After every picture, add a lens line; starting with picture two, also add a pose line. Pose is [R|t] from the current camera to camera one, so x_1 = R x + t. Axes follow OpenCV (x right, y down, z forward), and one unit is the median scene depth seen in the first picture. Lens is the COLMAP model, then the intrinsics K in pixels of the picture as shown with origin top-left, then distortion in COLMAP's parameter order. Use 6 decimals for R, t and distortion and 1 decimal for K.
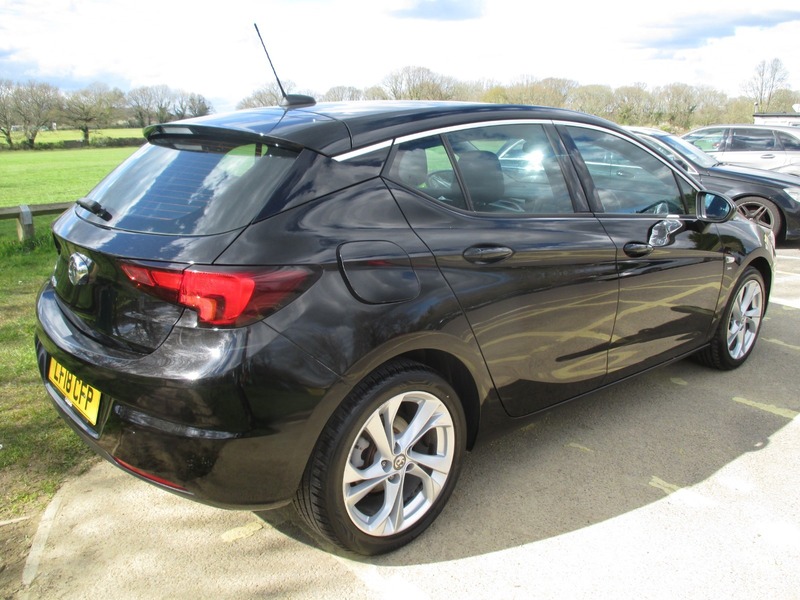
lens RADIAL K [[660.8, 0, 403.4], [0, 660.8, 336.7], [0, 0, 1]] dist [-0.028493, -0.003210]
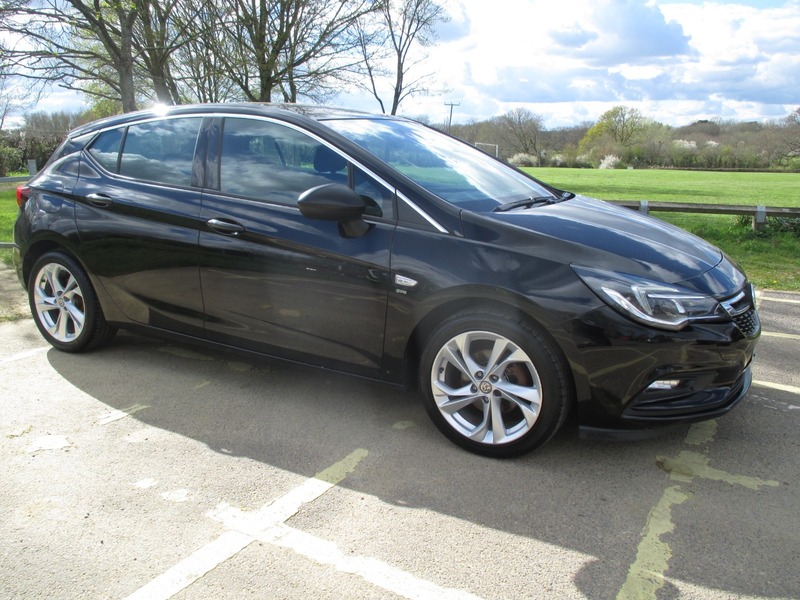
lens RADIAL K [[661.6, 0, 405.9], [0, 661.6, 331.0], [0, 0, 1]] dist [-0.027993, 0.004913]
pose [[0.342940, 0.255385, -0.903975, 1.143689], [-0.289347, 0.944262, 0.156998, -0.172955], [0.893684, 0.207721, 0.397720, 0.653579]]
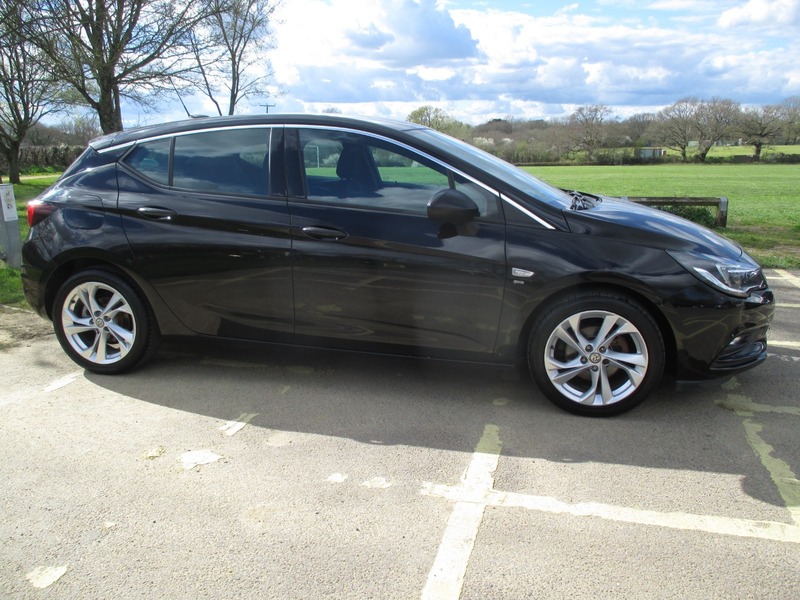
lens RADIAL K [[660.8, 0, 403.4], [0, 660.8, 336.7], [0, 0, 1]] dist [-0.028493, -0.003210]
pose [[0.587259, 0.220500, -0.778786, 1.047470], [-0.237234, 0.966812, 0.094846, -0.075364], [0.773852, 0.129055, 0.620078, 0.309998]]
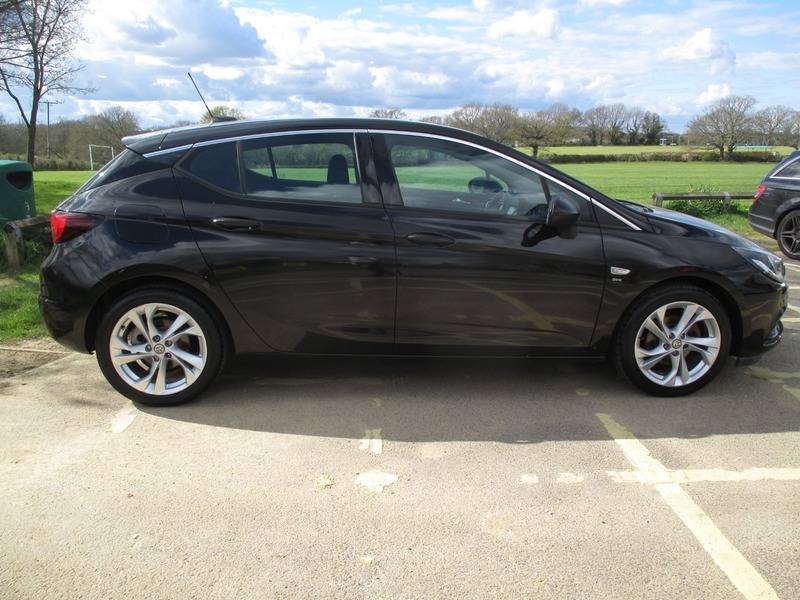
lens RADIAL K [[660.8, 0, 403.4], [0, 660.8, 336.7], [0, 0, 1]] dist [-0.028493, -0.003210]
pose [[0.800440, 0.166263, -0.575893, 0.766082], [-0.181190, 0.982929, 0.031938, 0.004088], [0.571373, 0.078781, 0.816901, 0.031203]]
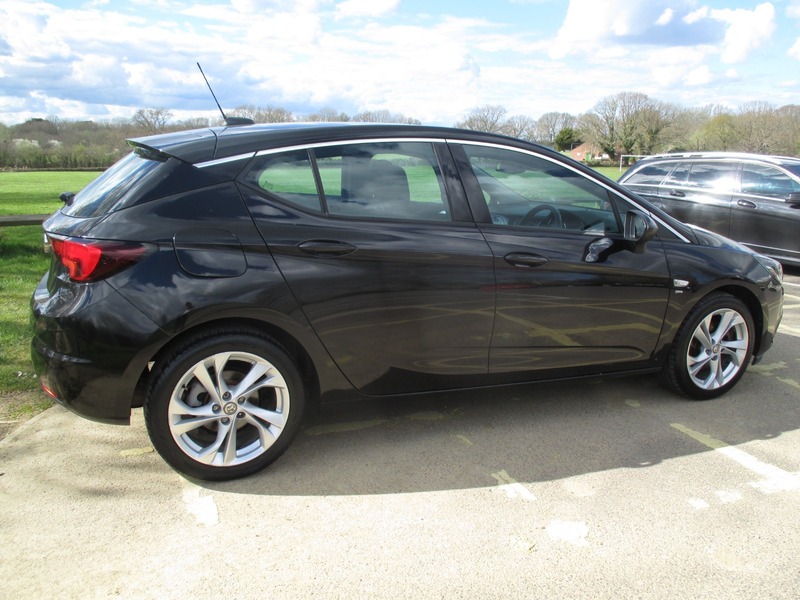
lens RADIAL K [[660.7, 0, 402.2], [0, 660.7, 341.8], [0, 0, 1]] dist [-0.030688, 0.000636]
pose [[0.952418, 0.098767, -0.288349, 0.367809], [-0.106958, 0.994182, -0.012750, 0.026128], [0.285412, 0.042984, 0.957441, -0.058546]]
